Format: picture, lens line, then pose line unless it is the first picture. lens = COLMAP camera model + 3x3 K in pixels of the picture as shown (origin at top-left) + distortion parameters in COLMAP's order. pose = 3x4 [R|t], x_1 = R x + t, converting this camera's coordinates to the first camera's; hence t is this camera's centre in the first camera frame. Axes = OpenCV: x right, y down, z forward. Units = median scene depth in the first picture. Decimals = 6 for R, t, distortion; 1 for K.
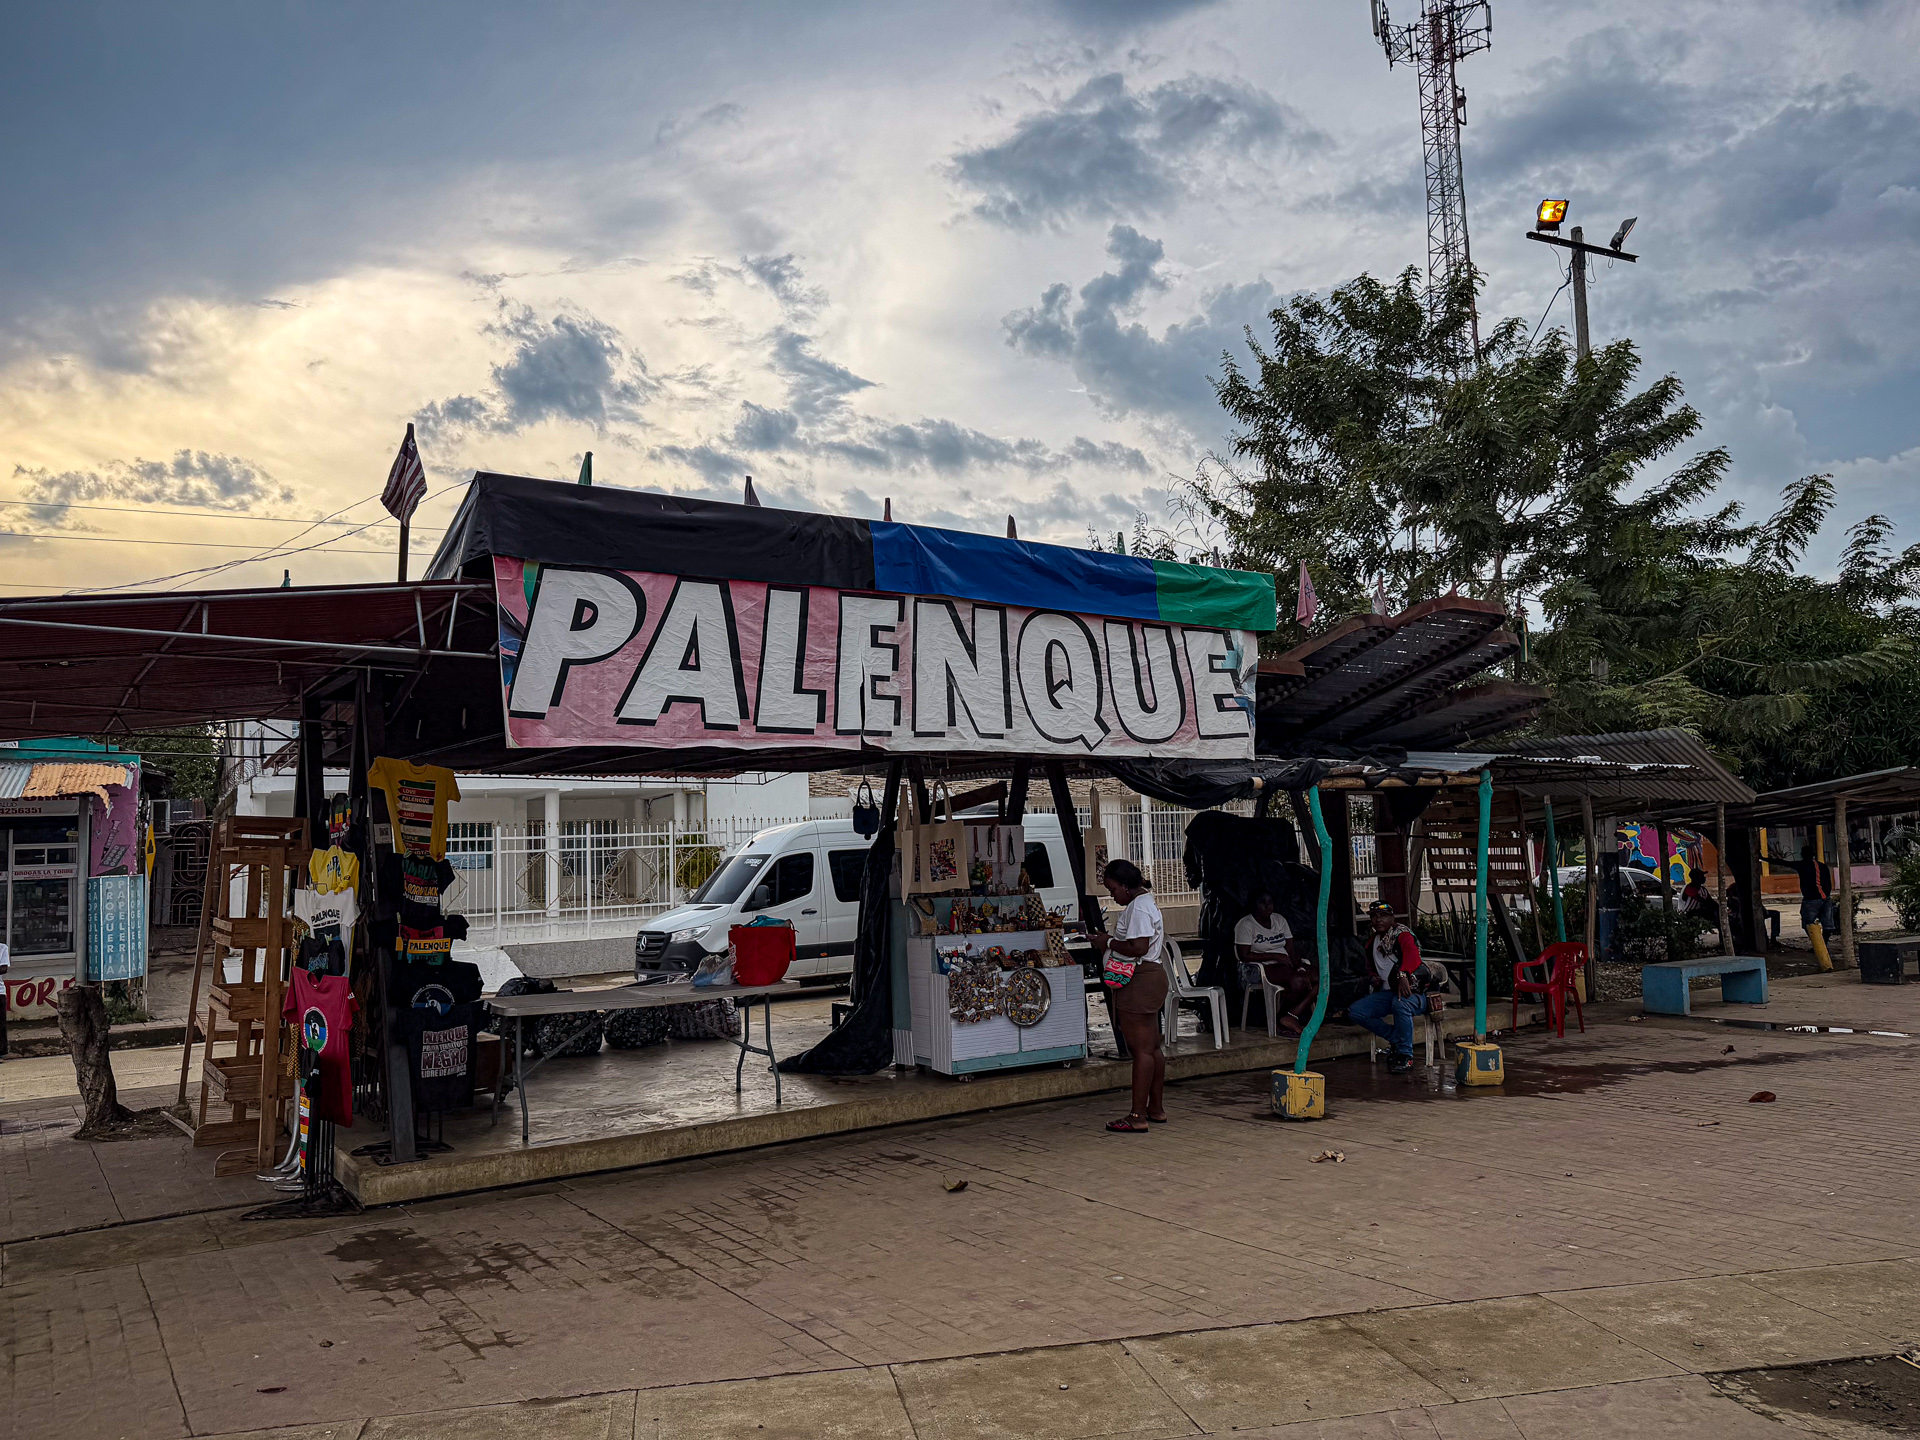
lens RADIAL K [[1414.0, 0, 966.7], [0, 1414.0, 740.6], [0, 0, 1]] dist [0.075828, -0.241066]
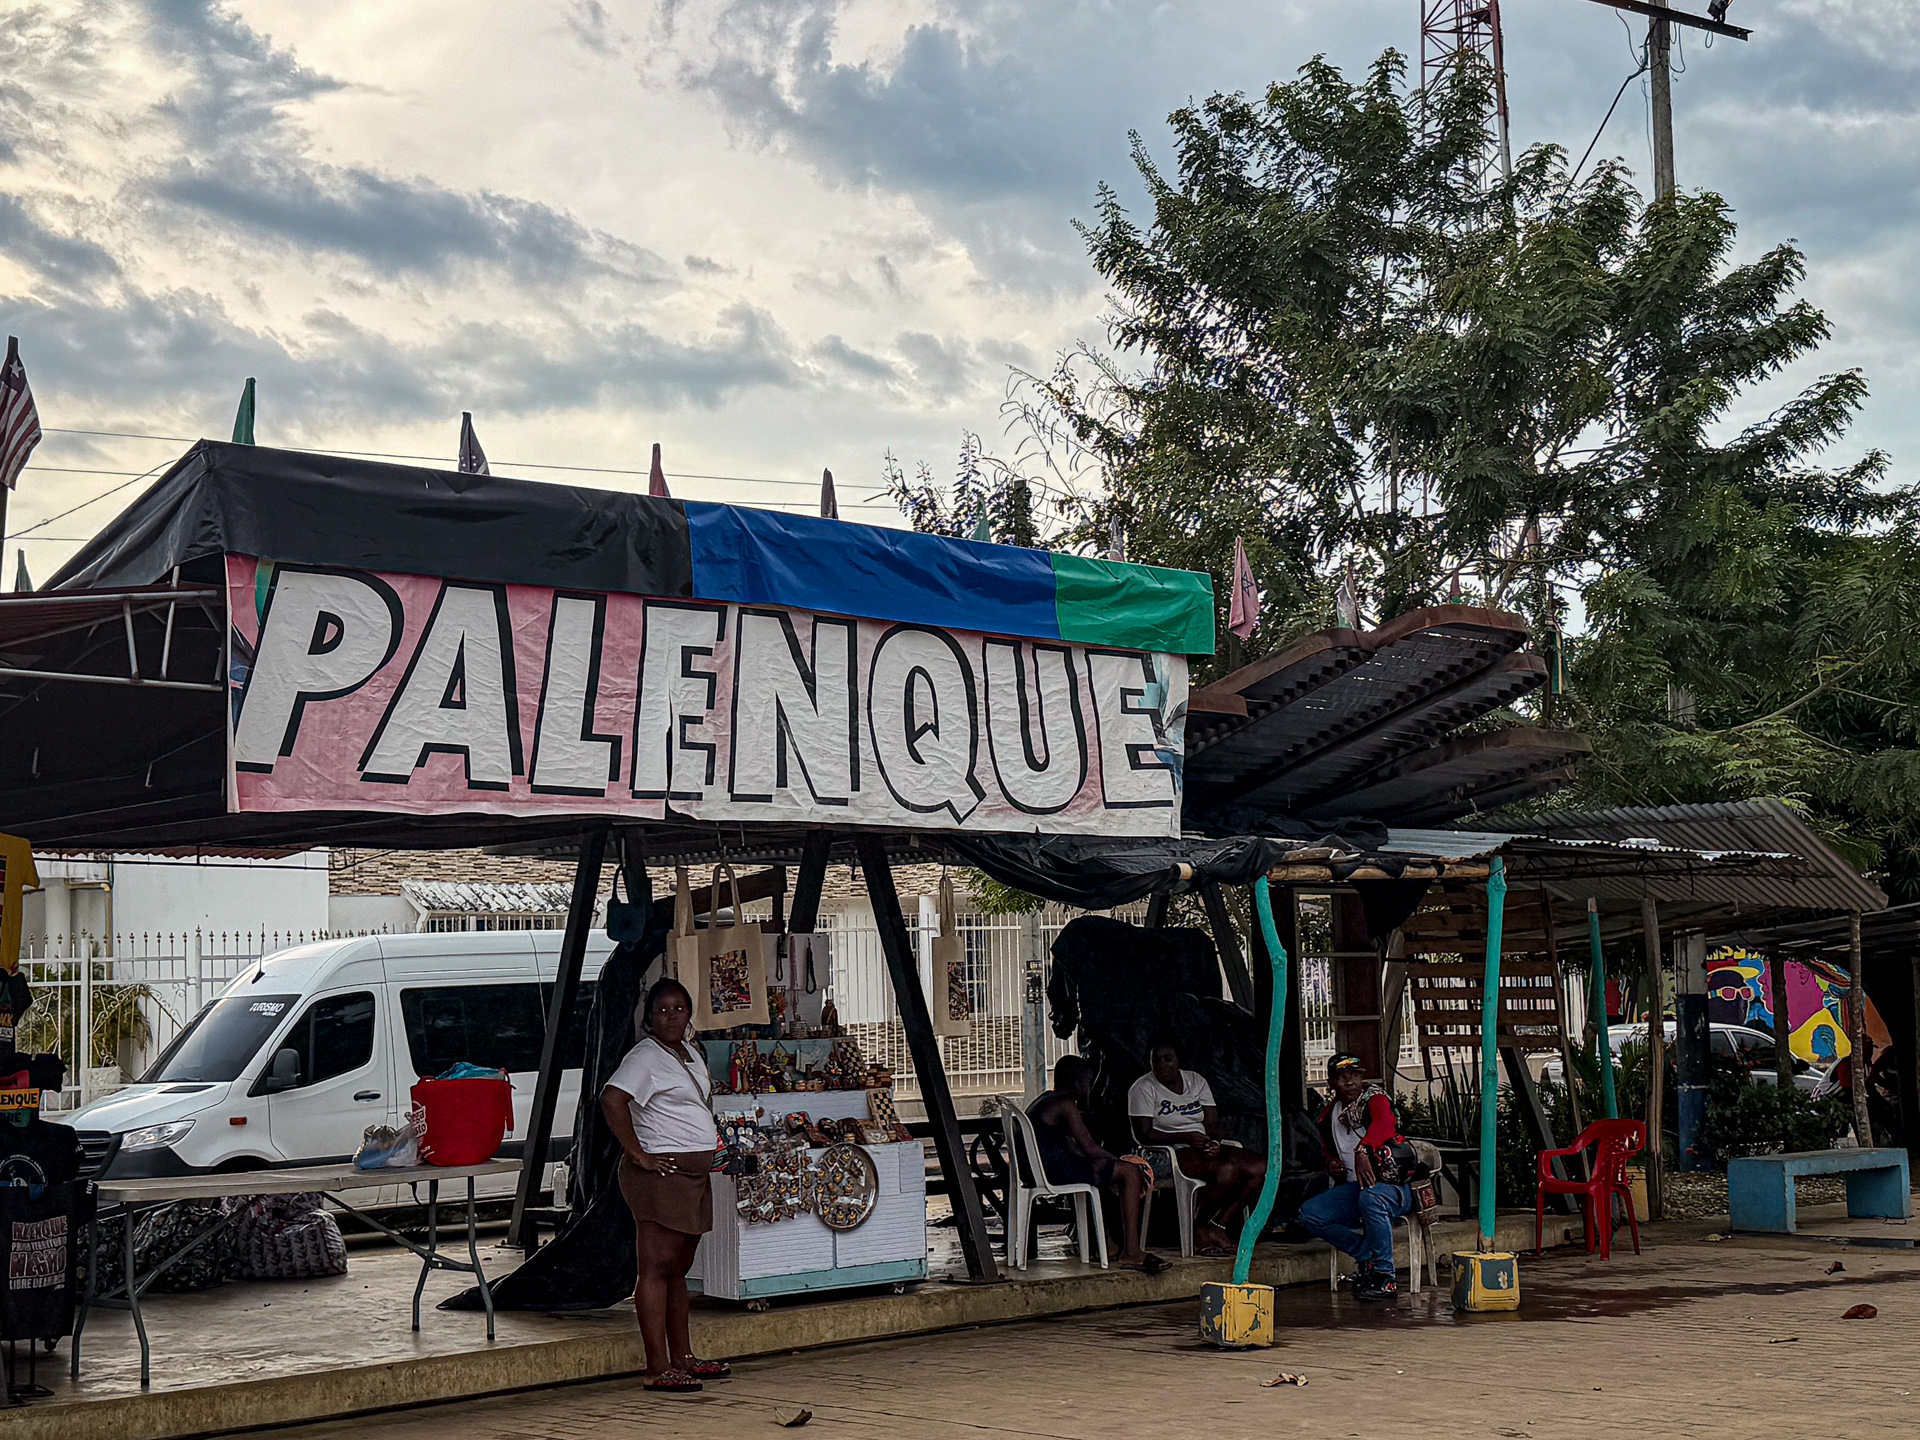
lens RADIAL K [[2662.0, 0, 960.0], [0, 2662.0, 720.0], [0, 0, 1]] dist [-0.046799, 0.603933]
pose [[0.988982, 0.017788, 0.146966, -0.085106], [-0.013501, 0.999455, -0.030119, -0.003509], [-0.147421, 0.027803, 0.988683, -0.242980]]
